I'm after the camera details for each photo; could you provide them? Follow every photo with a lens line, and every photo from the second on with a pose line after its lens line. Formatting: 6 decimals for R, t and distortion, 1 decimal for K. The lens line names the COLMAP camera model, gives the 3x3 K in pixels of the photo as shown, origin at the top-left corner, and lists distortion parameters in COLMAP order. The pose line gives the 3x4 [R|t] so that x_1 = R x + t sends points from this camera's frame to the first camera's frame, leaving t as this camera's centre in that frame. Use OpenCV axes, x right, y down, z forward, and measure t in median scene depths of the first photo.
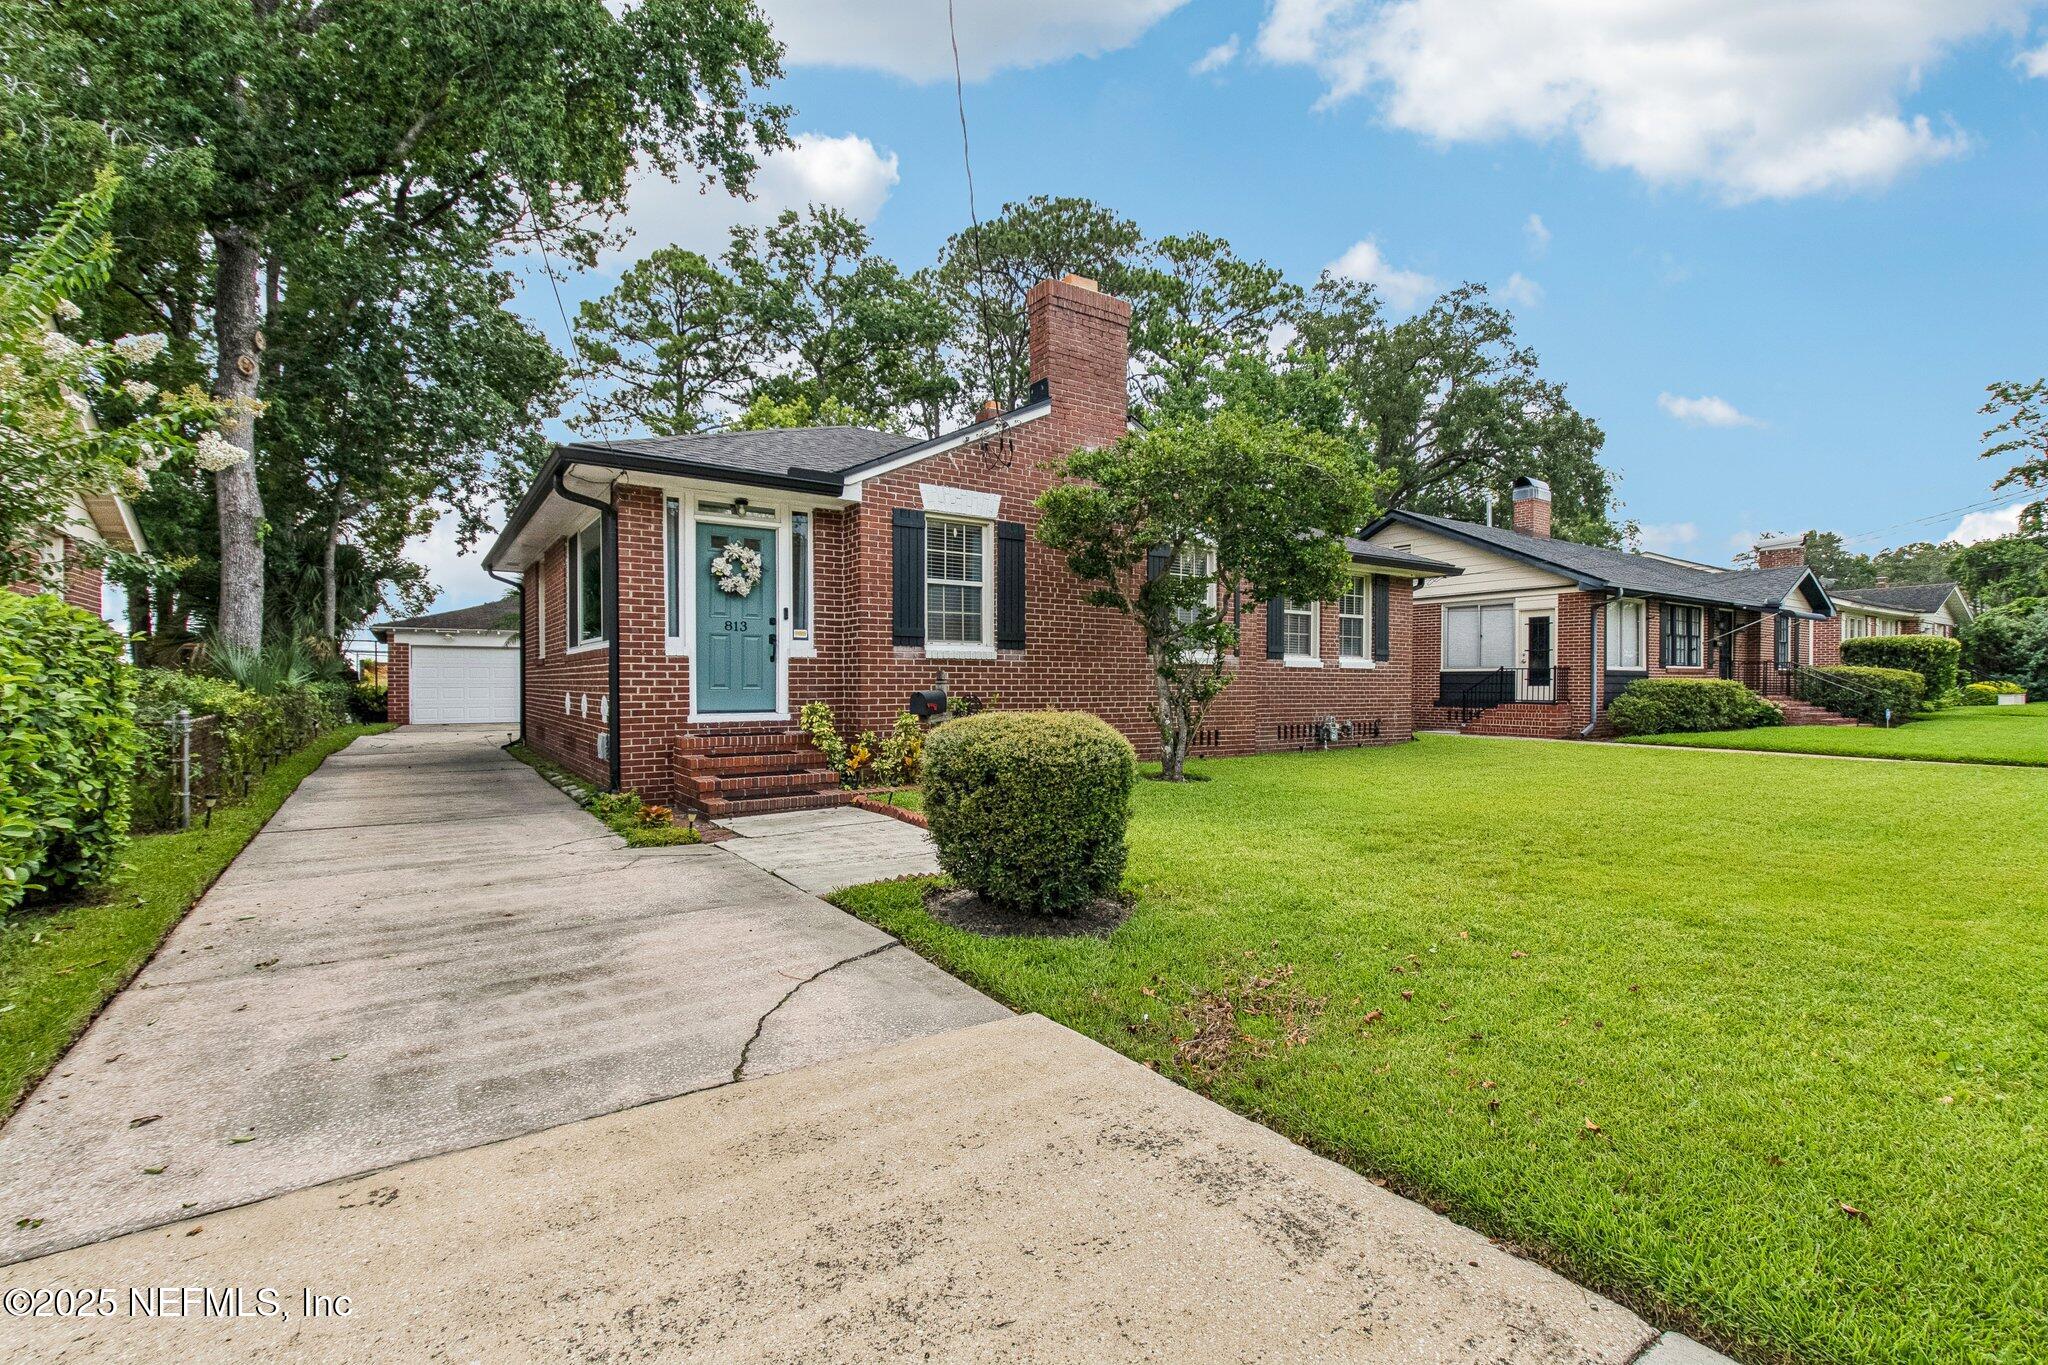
lens RADIAL K [[896.1, 0, 1026.4], [0, 896.1, 693.2], [0, 0, 1]] dist [-0.008691, -0.000047]
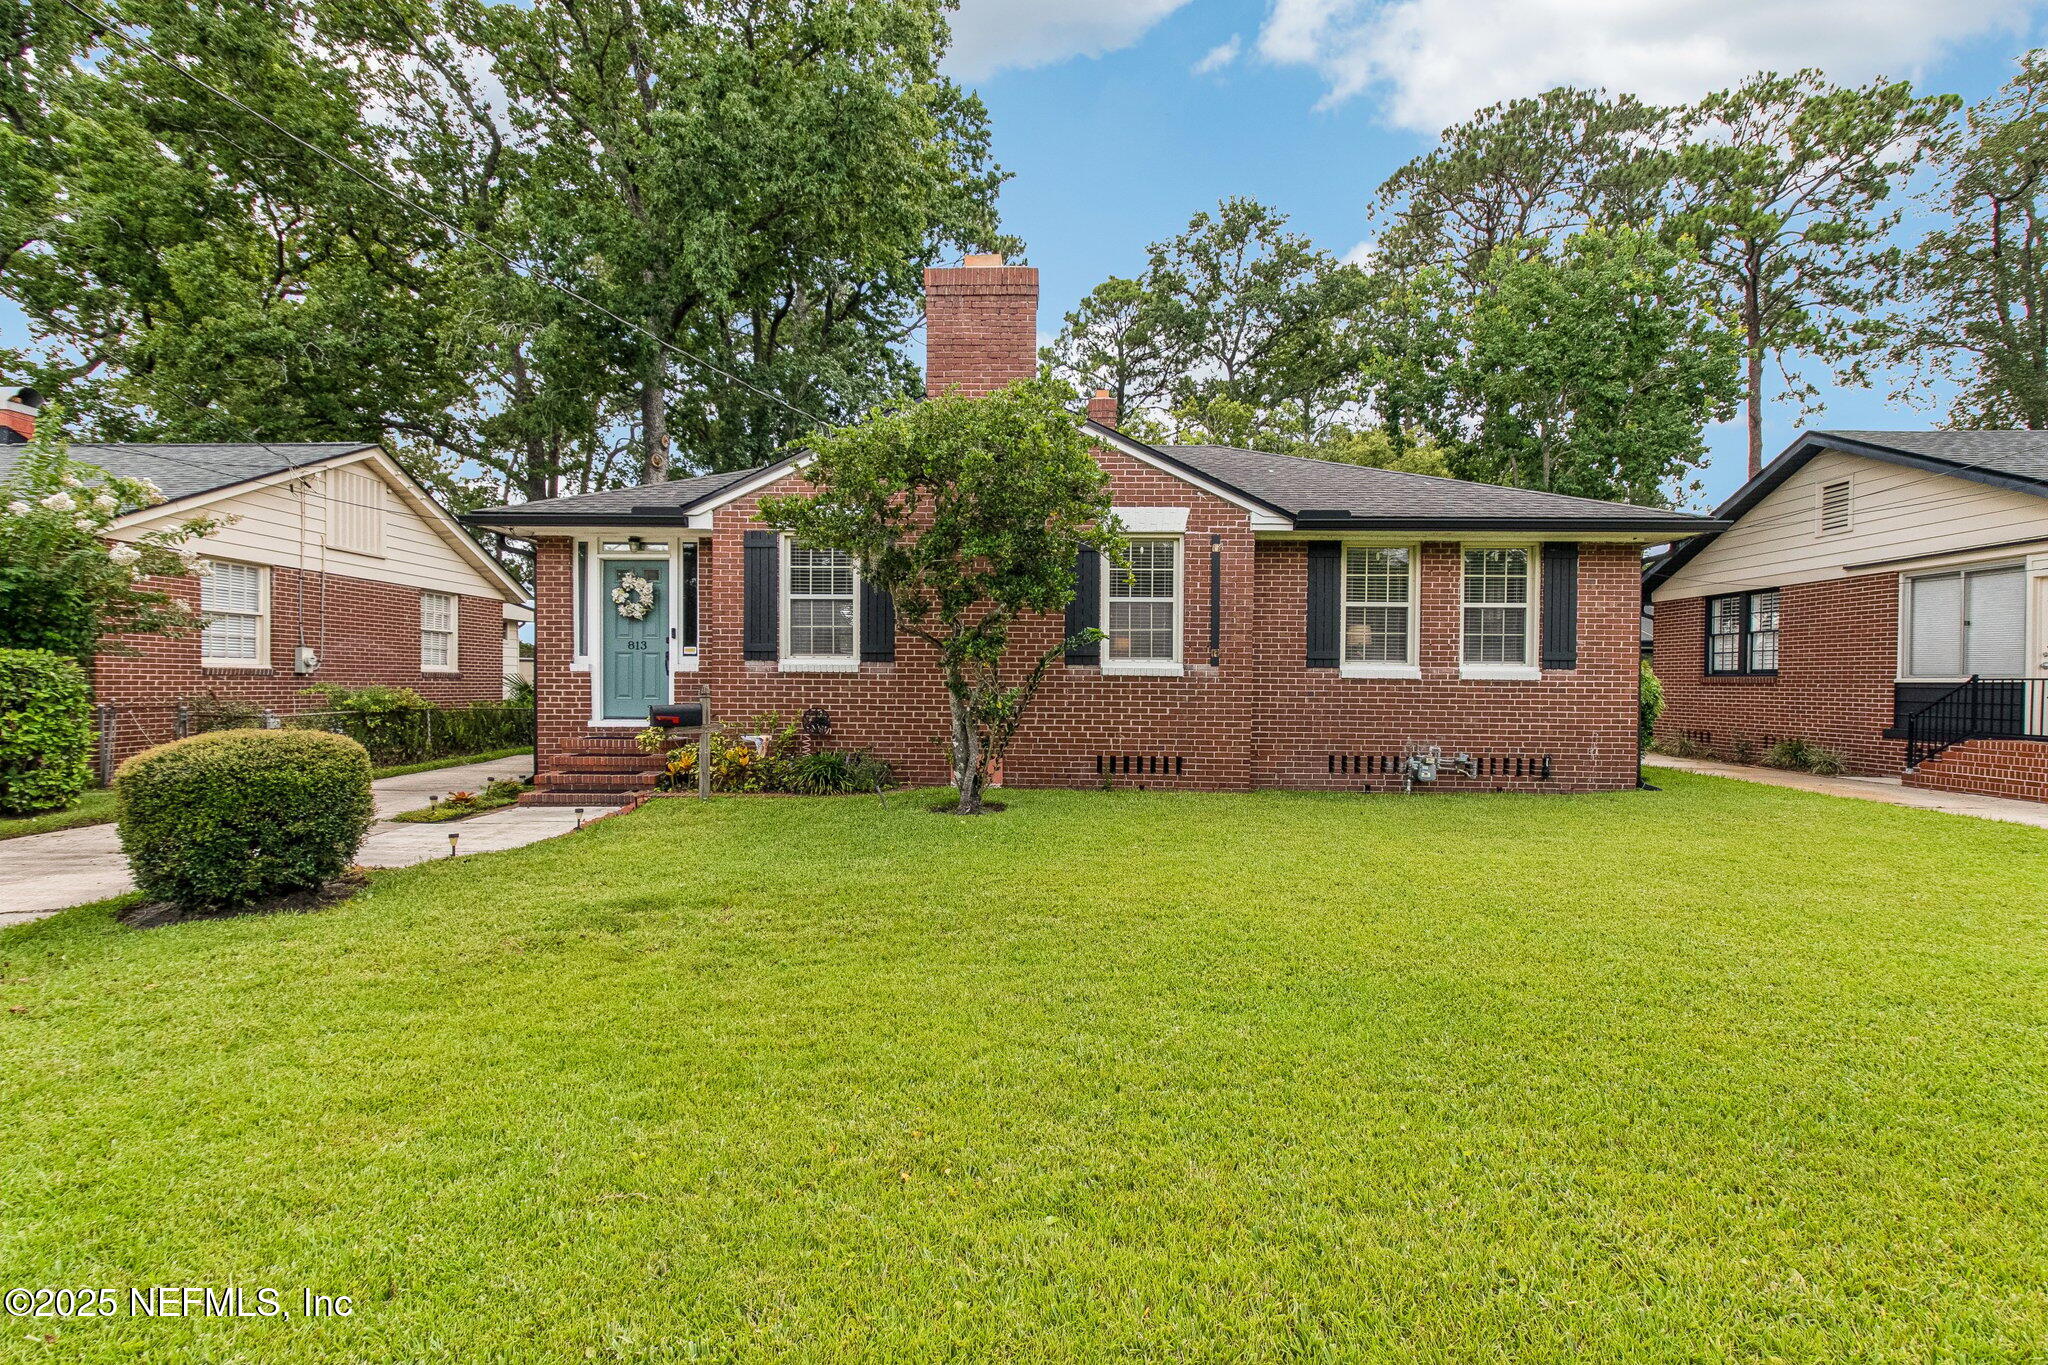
lens RADIAL K [[901.6, 0, 1022.6], [0, 901.6, 693.2], [0, 0, 1]] dist [-0.003566, -0.000597]
pose [[0.809516, 0.012801, -0.586959, 0.707775], [-0.014325, 0.999895, 0.002050, -0.019771], [0.586923, 0.006749, 0.809614, 0.308769]]
